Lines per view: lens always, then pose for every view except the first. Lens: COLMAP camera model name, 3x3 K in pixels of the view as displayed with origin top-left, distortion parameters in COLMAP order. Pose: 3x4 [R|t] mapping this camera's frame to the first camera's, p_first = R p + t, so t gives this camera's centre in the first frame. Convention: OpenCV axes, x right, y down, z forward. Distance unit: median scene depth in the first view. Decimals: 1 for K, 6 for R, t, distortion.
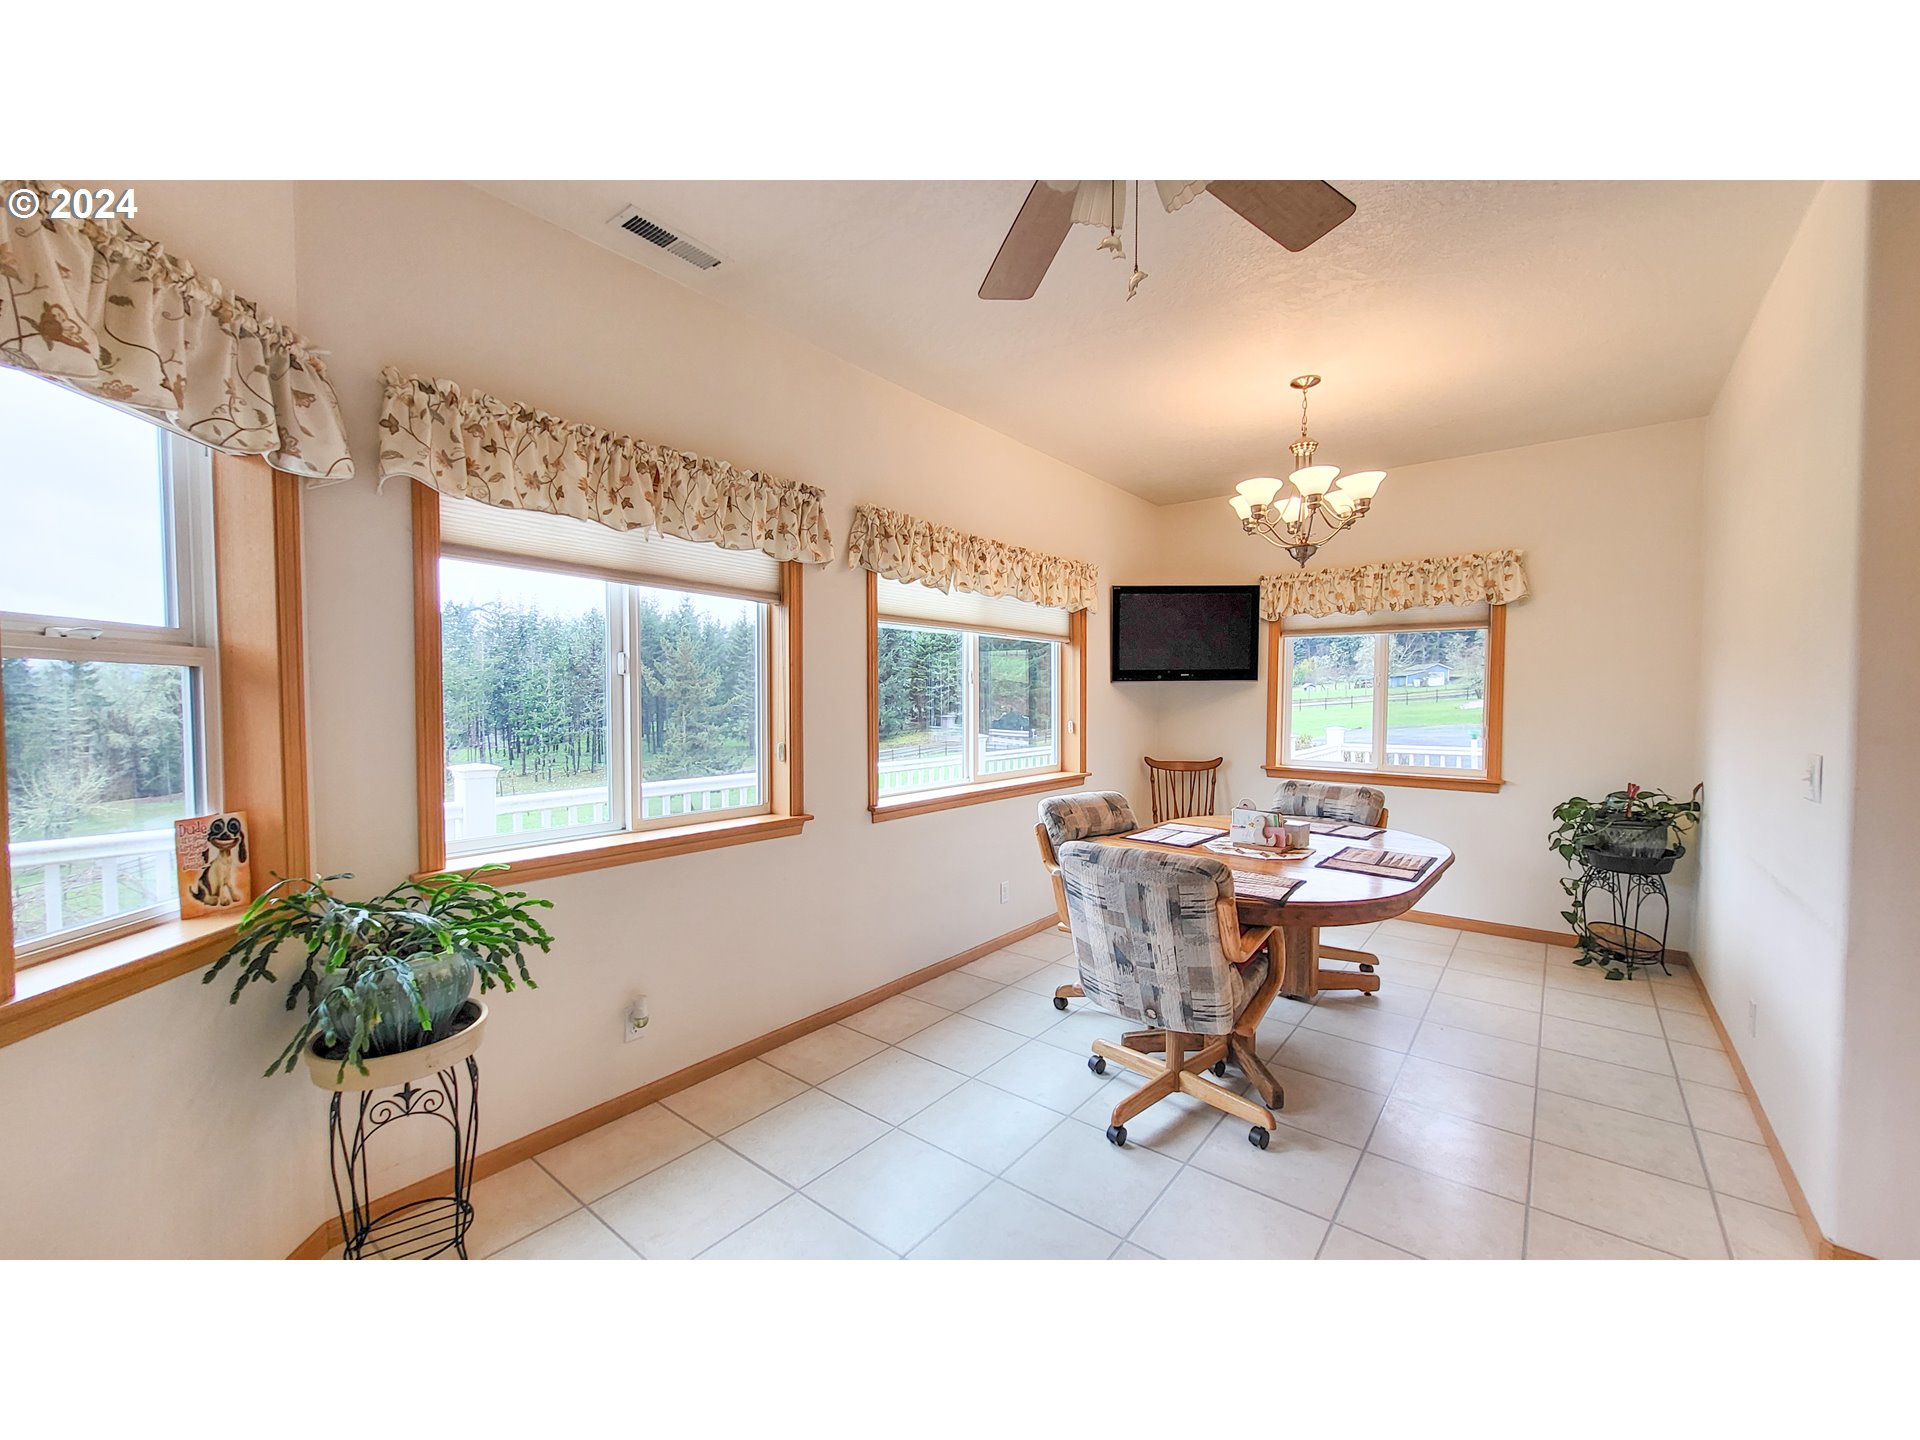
lens RADIAL K [[759.0, 0, 960.0], [0, 759.0, 720.0], [0, 0, 1]] dist [-0.001608, -0.000123]
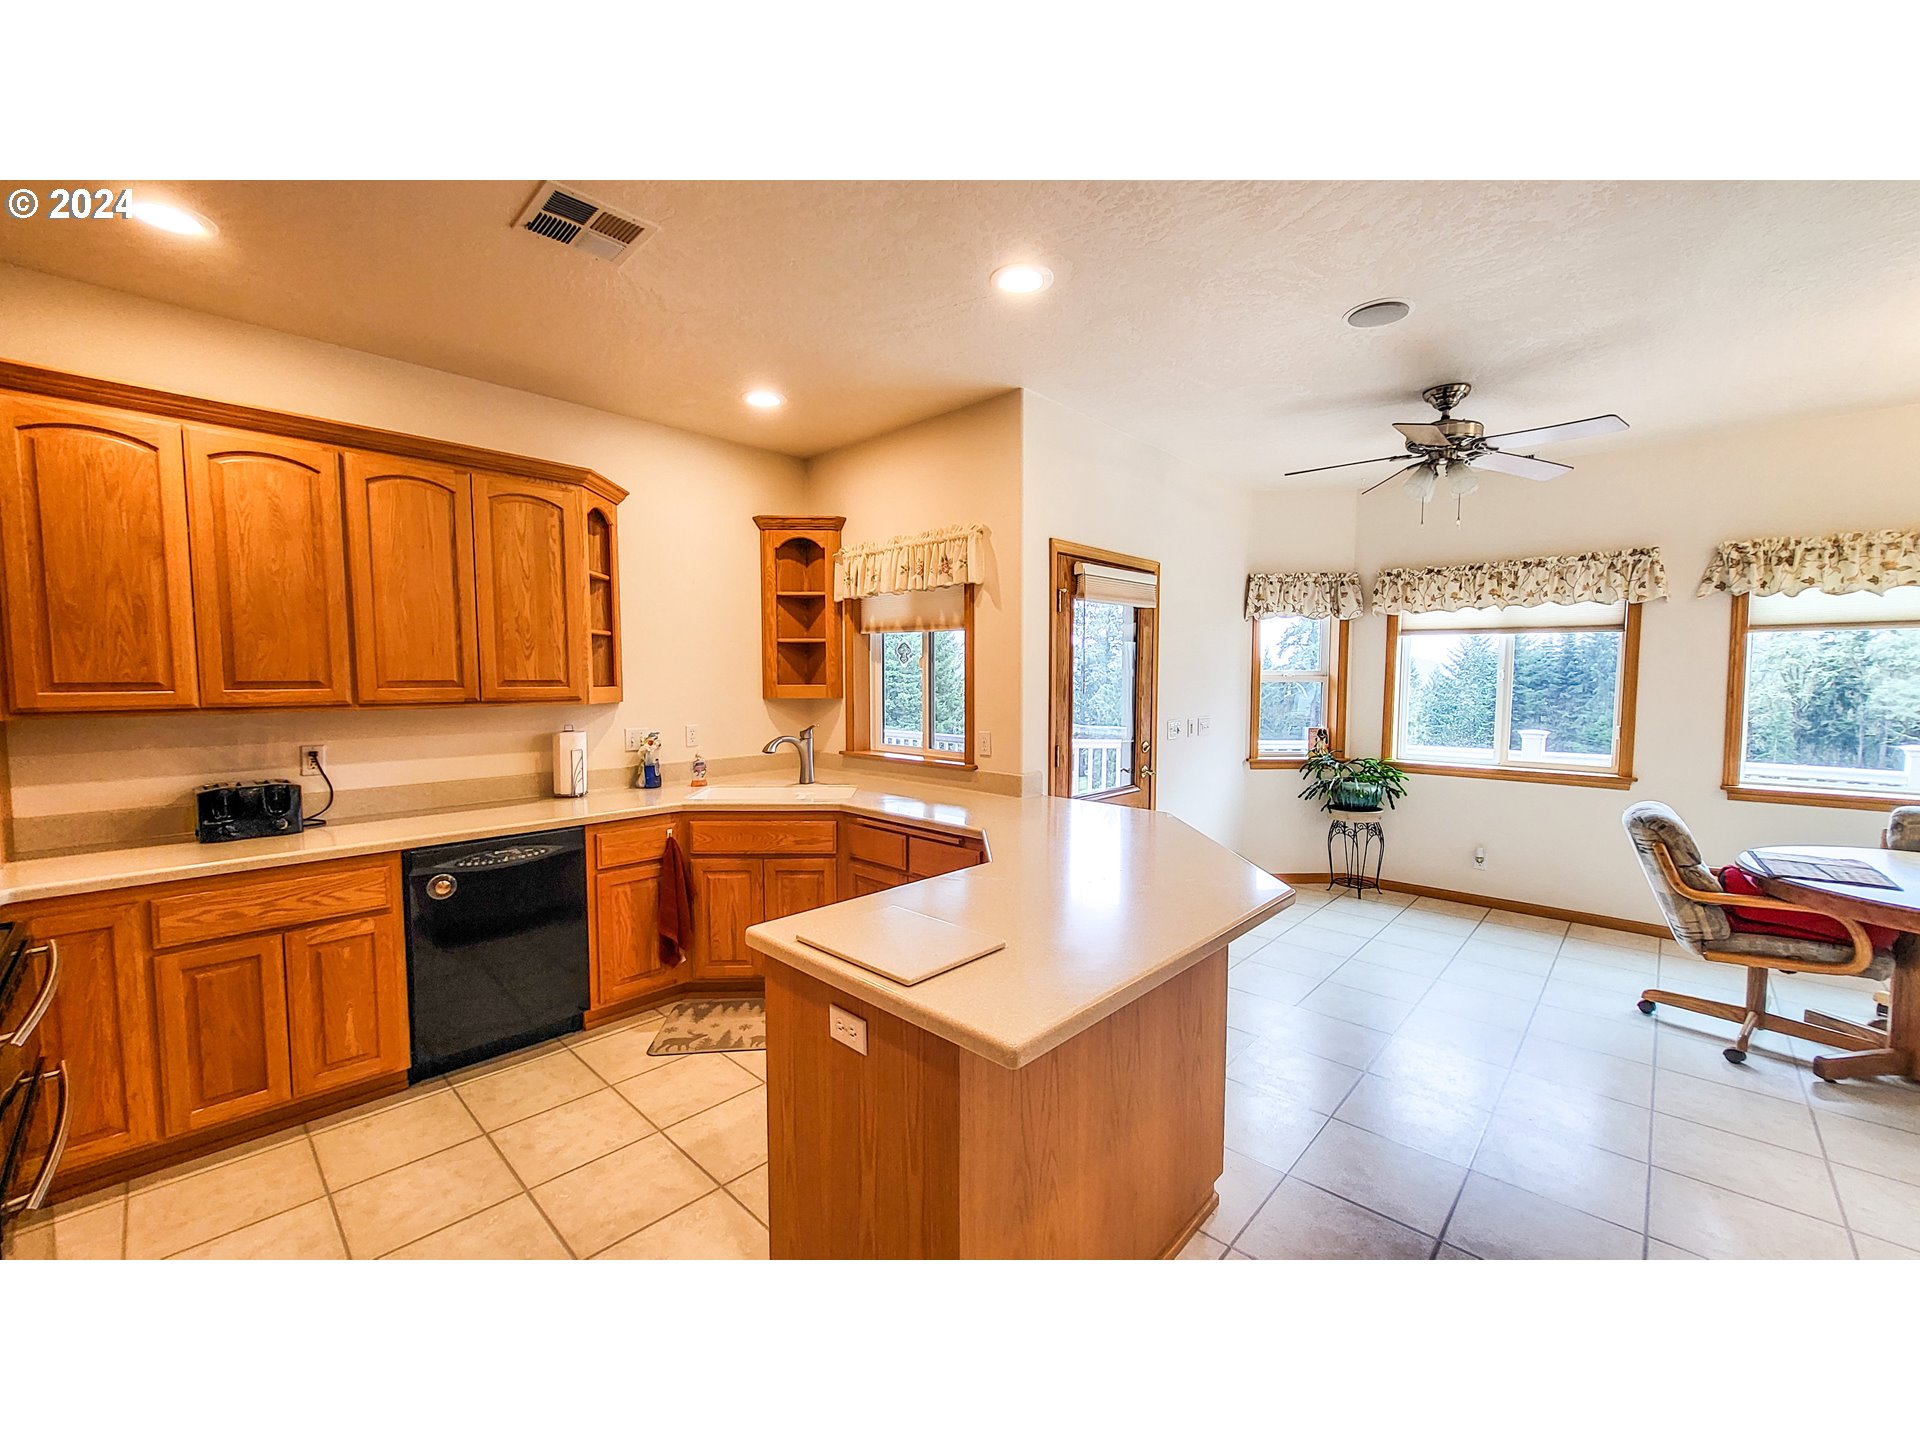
lens RADIAL K [[759.0, 0, 960.0], [0, 759.0, 720.0], [0, 0, 1]] dist [-0.001608, -0.000123]
pose [[-0.094566, 0.059125, -0.993761, 1.707575], [-0.026444, 0.997733, 0.061877, -0.049102], [0.995167, 0.032131, -0.092789, -0.176212]]
